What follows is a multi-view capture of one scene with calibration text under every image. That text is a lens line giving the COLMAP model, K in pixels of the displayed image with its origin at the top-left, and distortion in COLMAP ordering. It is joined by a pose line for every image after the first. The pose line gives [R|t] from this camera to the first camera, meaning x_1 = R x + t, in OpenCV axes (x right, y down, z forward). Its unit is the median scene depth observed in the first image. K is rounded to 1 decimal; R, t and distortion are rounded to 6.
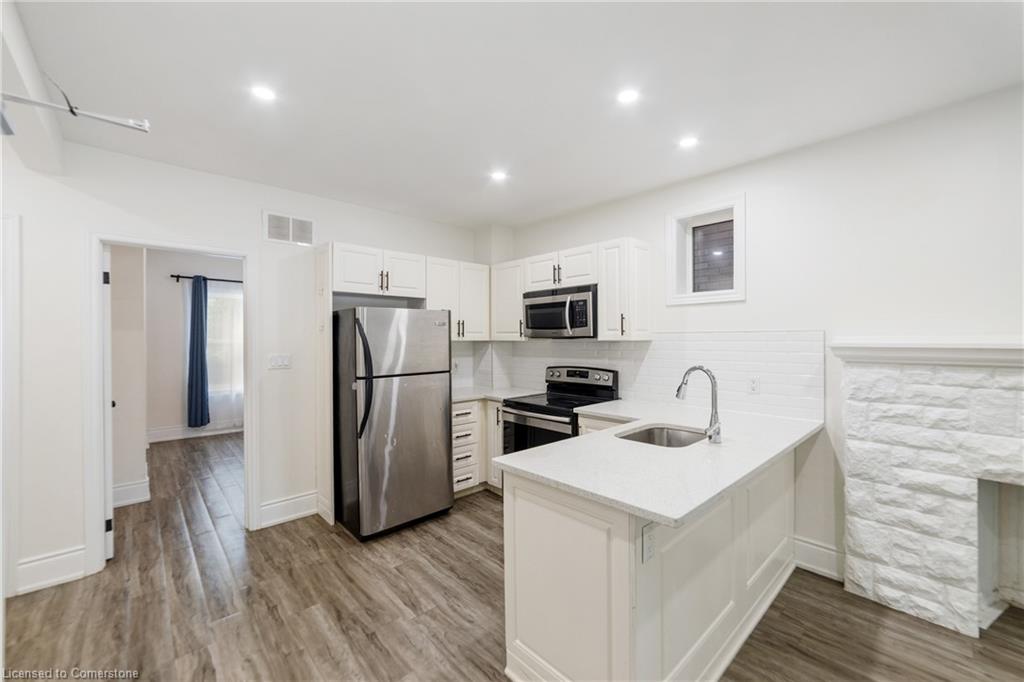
lens RADIAL K [[405.5, 0, 506.5], [0, 405.5, 341.8], [0, 0, 1]] dist [-0.015936, 0.002728]
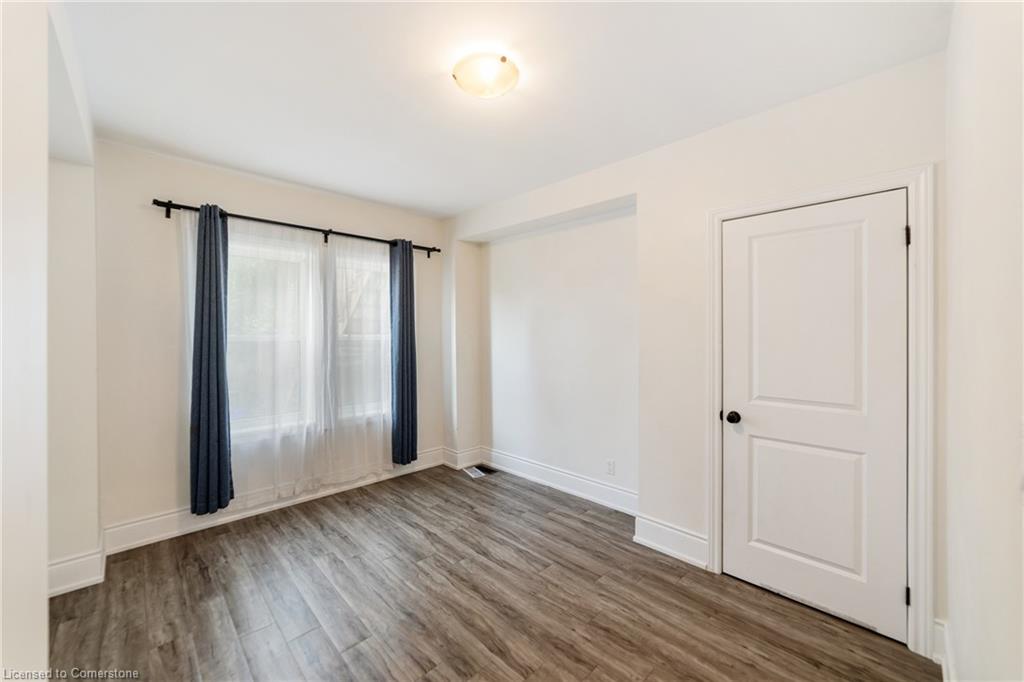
lens RADIAL K [[405.5, 0, 520.0], [0, 405.5, 337.3], [0, 0, 1]] dist [-0.015936, 0.002728]
pose [[0.999303, -0.010761, 0.035732, -0.691357], [0.011119, 0.999890, -0.009834, 0.013320], [-0.035623, 0.010224, 0.999313, 0.841430]]
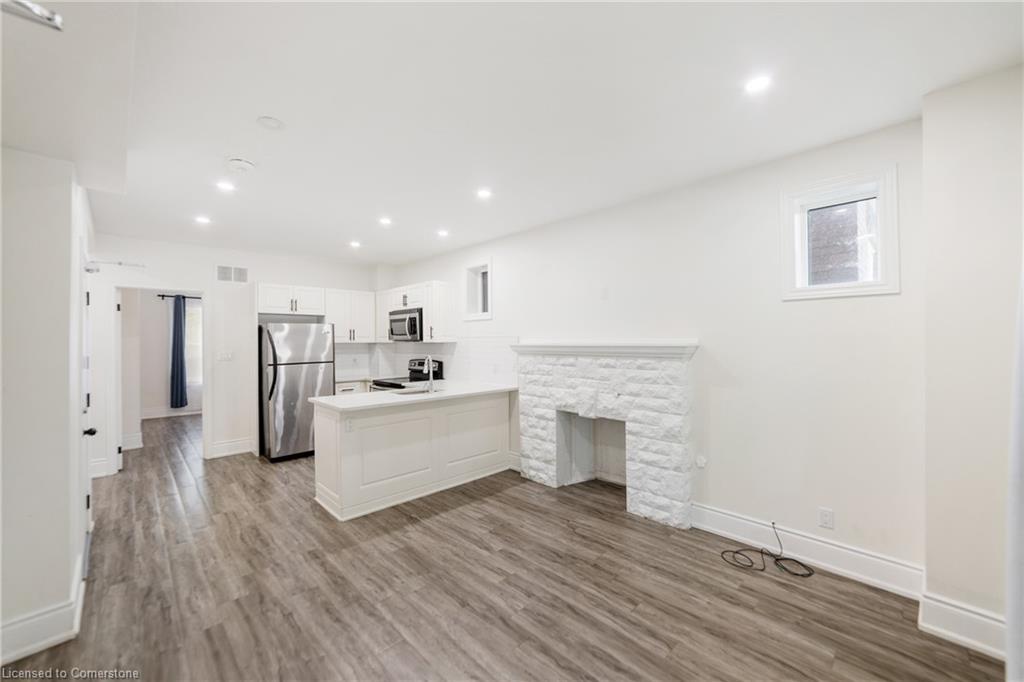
lens RADIAL K [[405.5, 0, 512.1], [0, 405.5, 341.2], [0, 0, 1]] dist [-0.015936, 0.002728]
pose [[0.999692, -0.003549, 0.024543, 0.539698], [0.003669, 0.999982, -0.004847, 0.001085], [-0.024525, 0.004936, 0.999687, -0.632805]]
